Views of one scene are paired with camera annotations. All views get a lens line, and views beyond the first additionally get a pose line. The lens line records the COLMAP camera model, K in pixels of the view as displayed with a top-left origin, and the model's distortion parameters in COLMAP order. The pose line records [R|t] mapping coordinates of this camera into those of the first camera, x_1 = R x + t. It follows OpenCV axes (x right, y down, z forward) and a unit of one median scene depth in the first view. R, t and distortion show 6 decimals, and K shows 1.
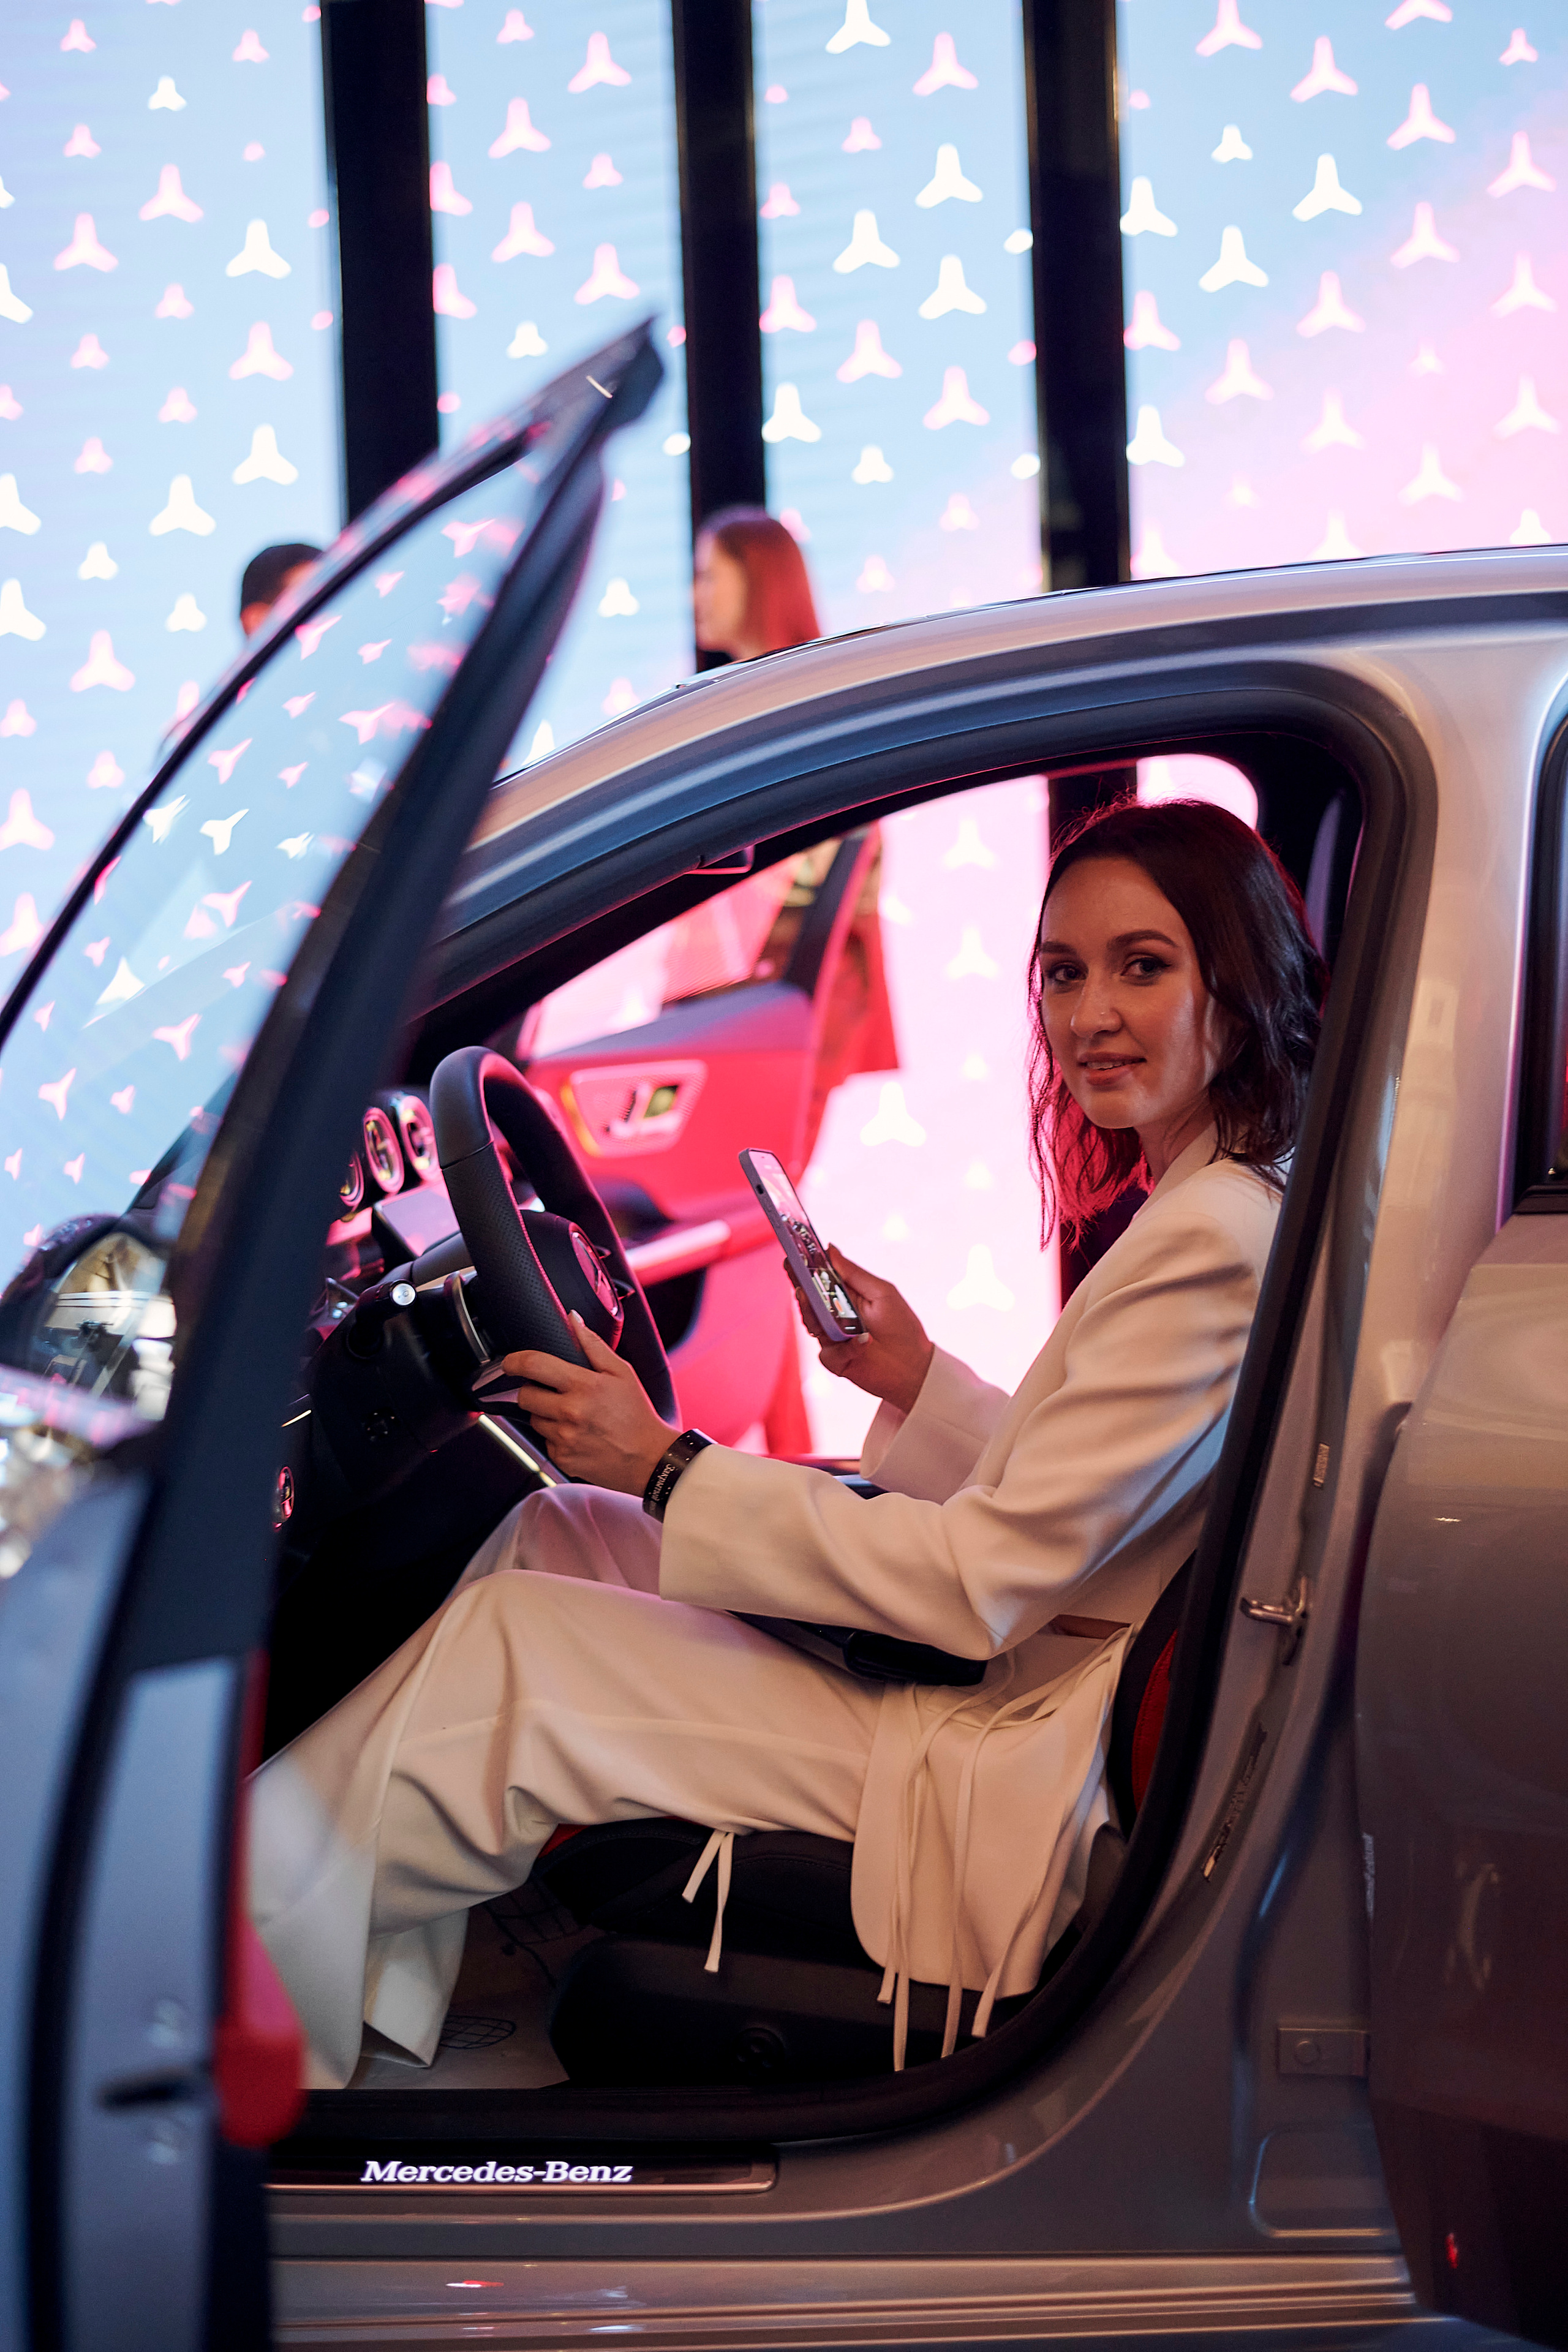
lens RADIAL K [[3521.5, 0, 792.9], [0, 3521.5, 1136.8], [0, 0, 1]] dist [-0.123431, -0.047116]
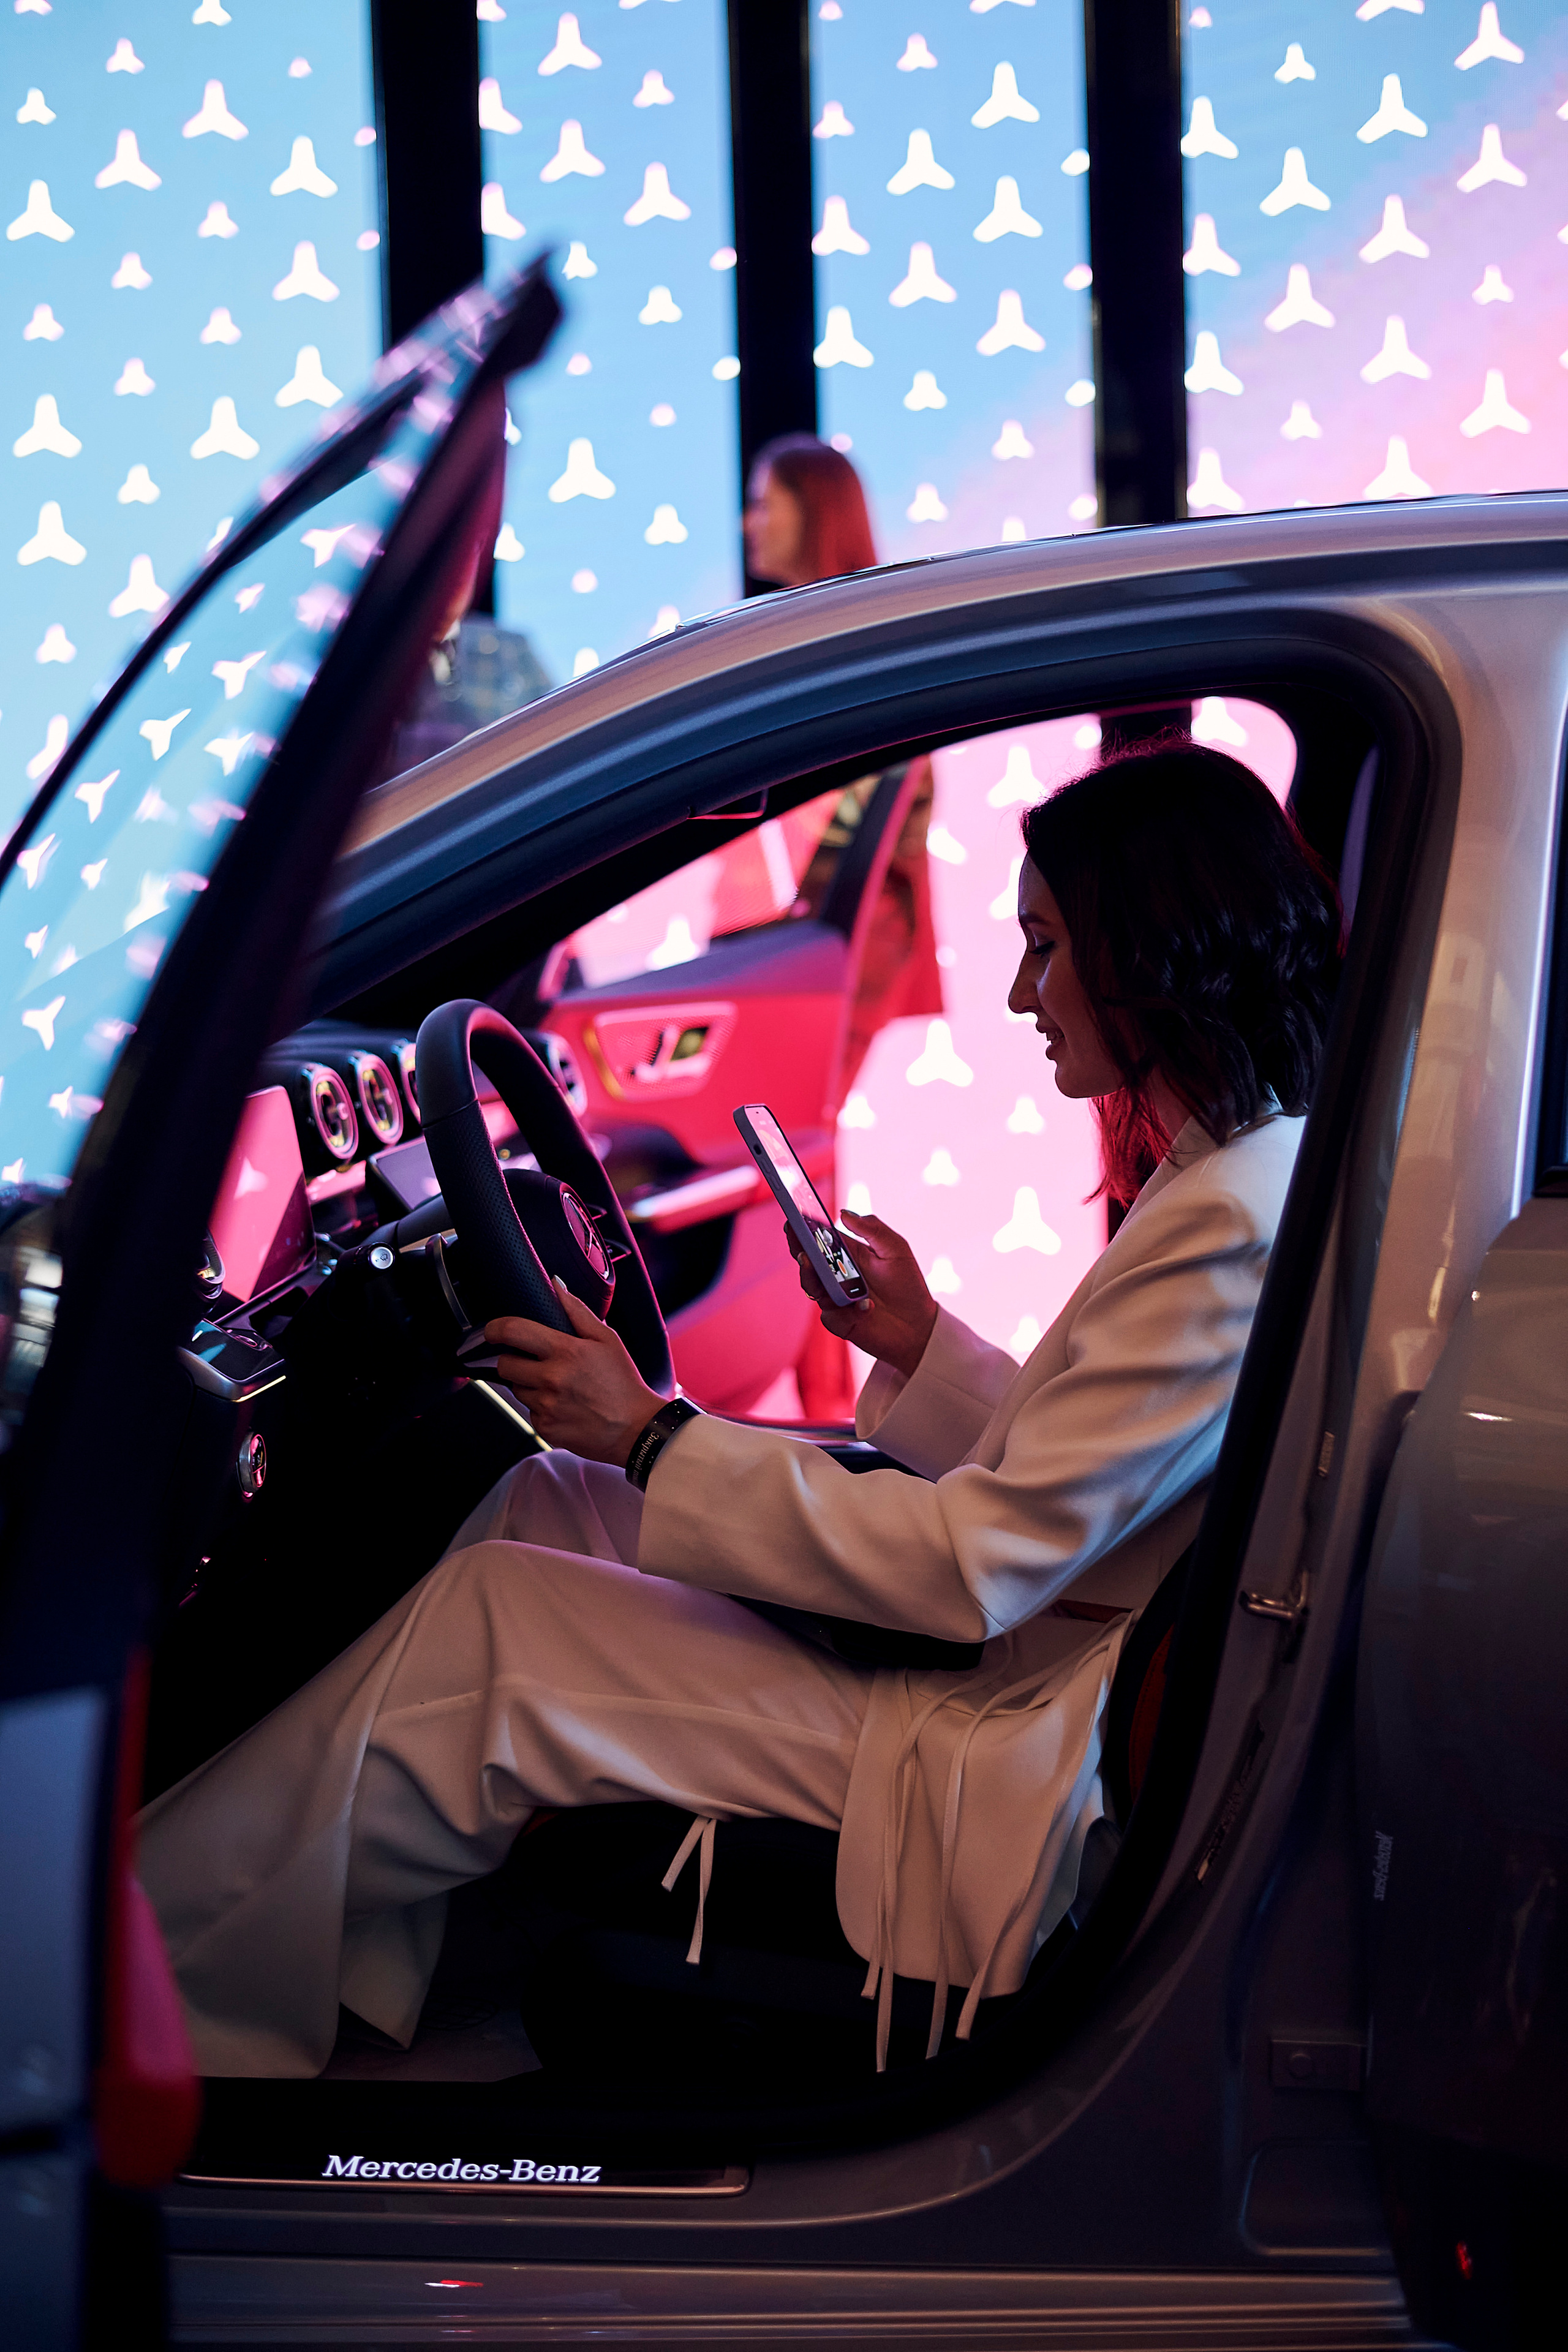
lens RADIAL K [[3510.3, 0, 772.6], [0, 3510.3, 1174.4], [0, 0, 1]] dist [-0.137124, 0.096156]
pose [[0.999549, 0.011739, -0.027646, 0.022143], [-0.010822, 0.999395, 0.033067, -0.010725], [0.028017, -0.032753, 0.999071, 0.041606]]
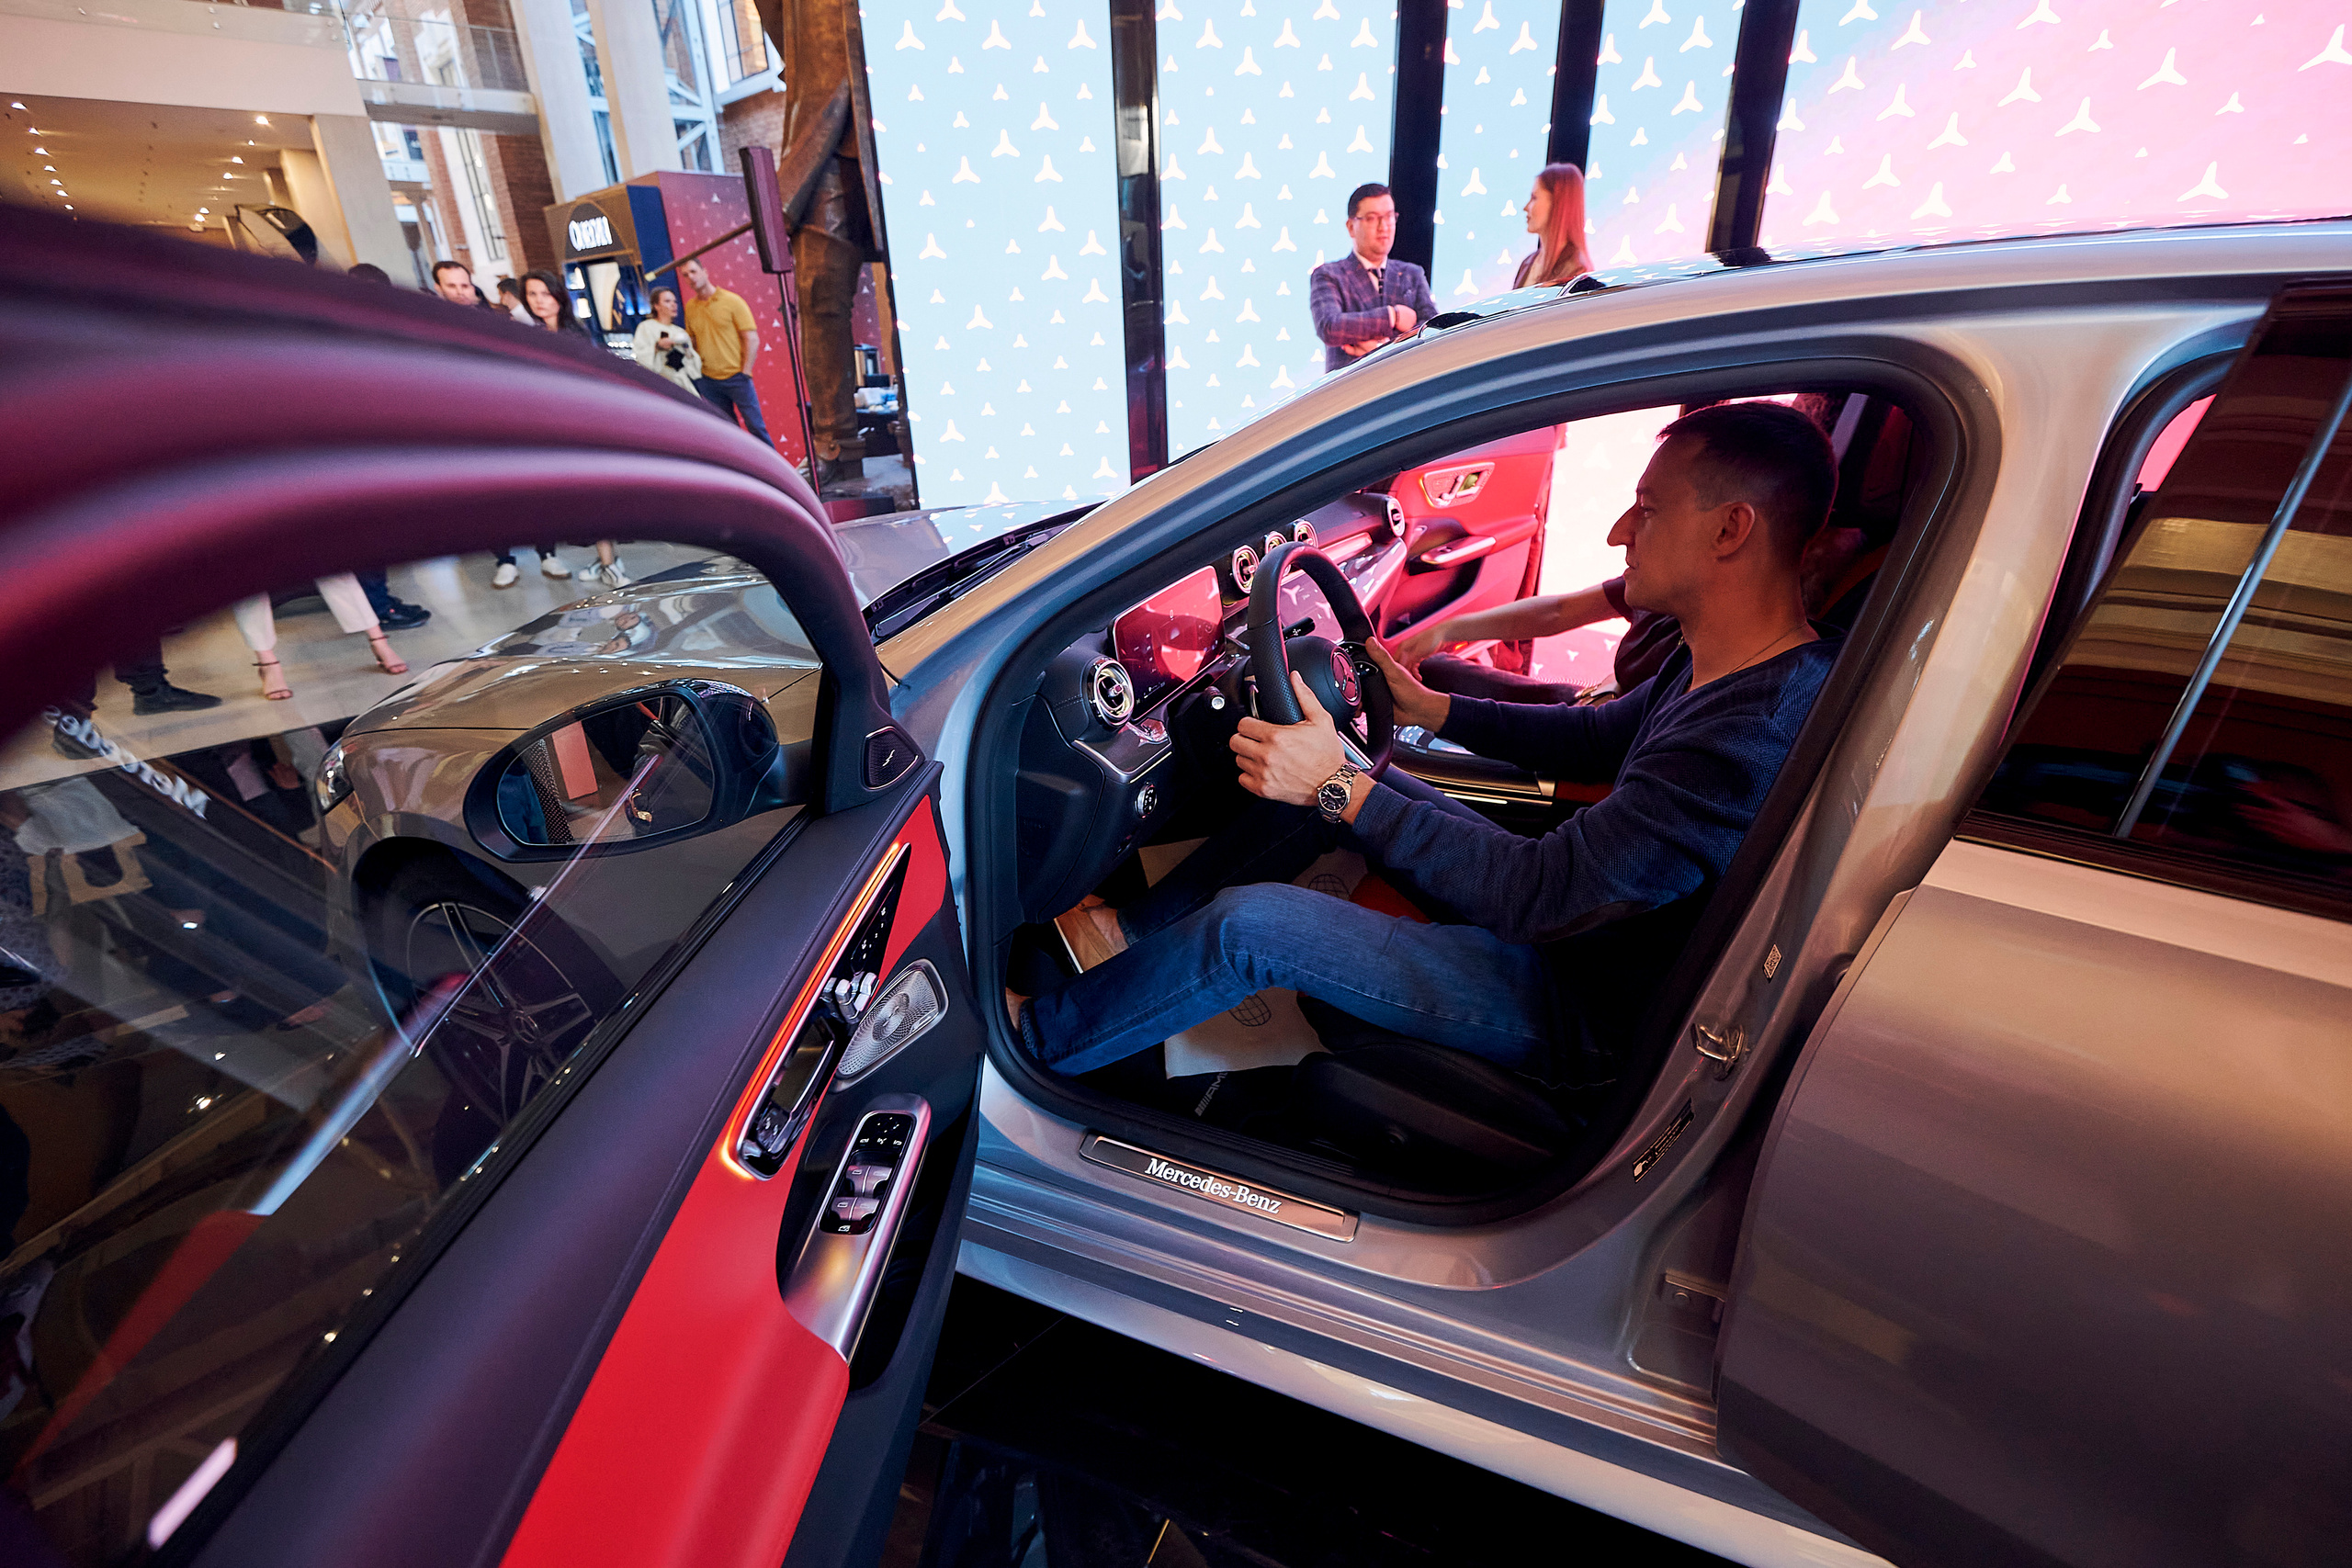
lens RADIAL K [[1084.9, 0, 1182.9], [0, 1084.9, 781.3], [0, 0, 1]] dist [-0.001502, -0.000005]
pose [[0.941546, 0.145575, -0.303806, 0.042826], [-0.033612, 0.937908, 0.345251, -0.102786], [0.335202, -0.314858, 0.887977, 0.483373]]
